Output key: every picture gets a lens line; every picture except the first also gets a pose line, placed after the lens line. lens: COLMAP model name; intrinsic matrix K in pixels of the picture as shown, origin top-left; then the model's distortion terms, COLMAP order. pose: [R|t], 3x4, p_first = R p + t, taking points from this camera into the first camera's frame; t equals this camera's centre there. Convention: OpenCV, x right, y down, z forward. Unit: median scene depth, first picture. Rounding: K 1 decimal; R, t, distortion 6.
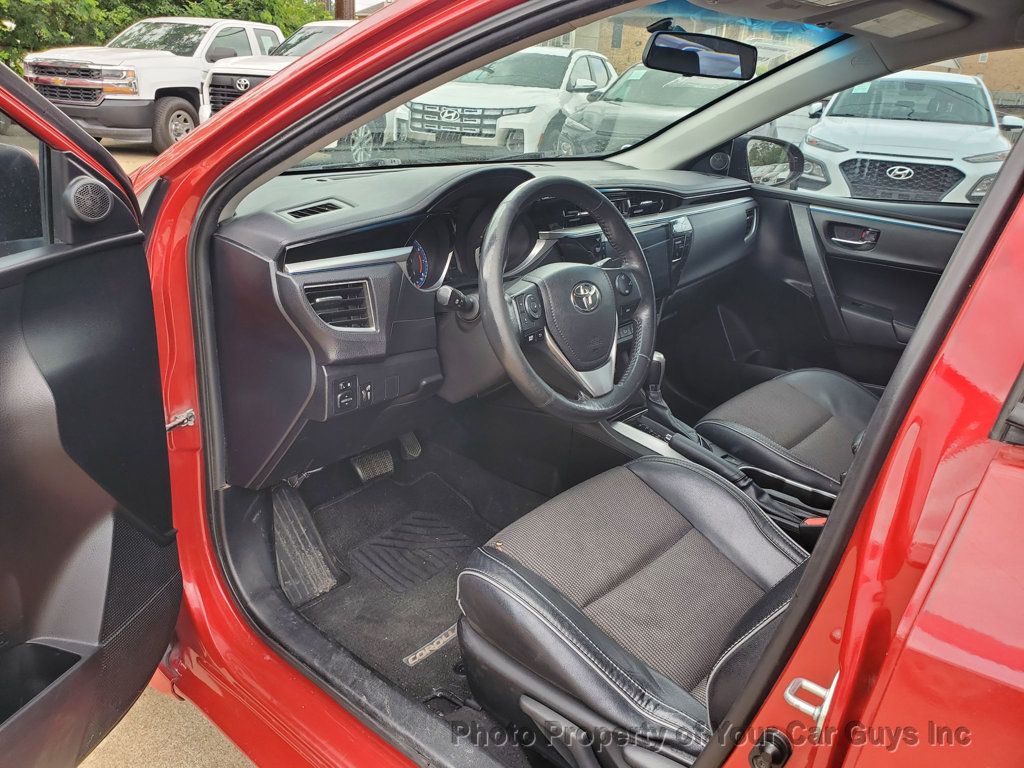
lens RADIAL K [[779.1, 0, 510.6], [0, 779.1, 403.1], [0, 0, 1]] dist [0.018787, 0.003128]
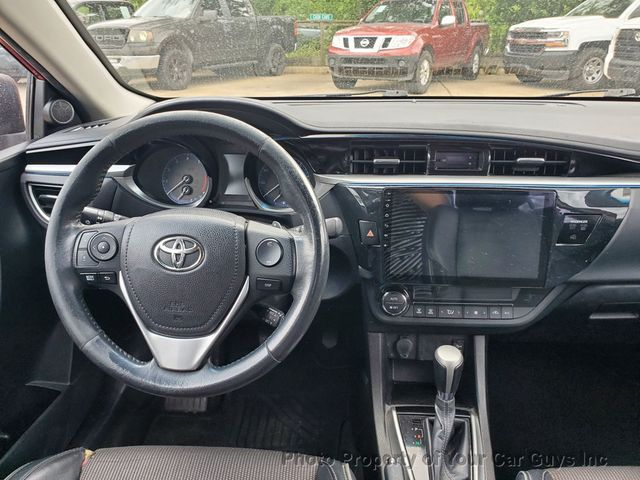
lens RADIAL K [[506.9, 0, 320.4], [0, 506.9, 239.6], [0, 0, 1]] dist [0.002604, 0.003273]
pose [[0.586519, 0.256123, -0.768373, 0.082987], [-0.268076, 0.956601, 0.114235, -0.034432], [0.764284, 0.138981, 0.629725, 0.102651]]
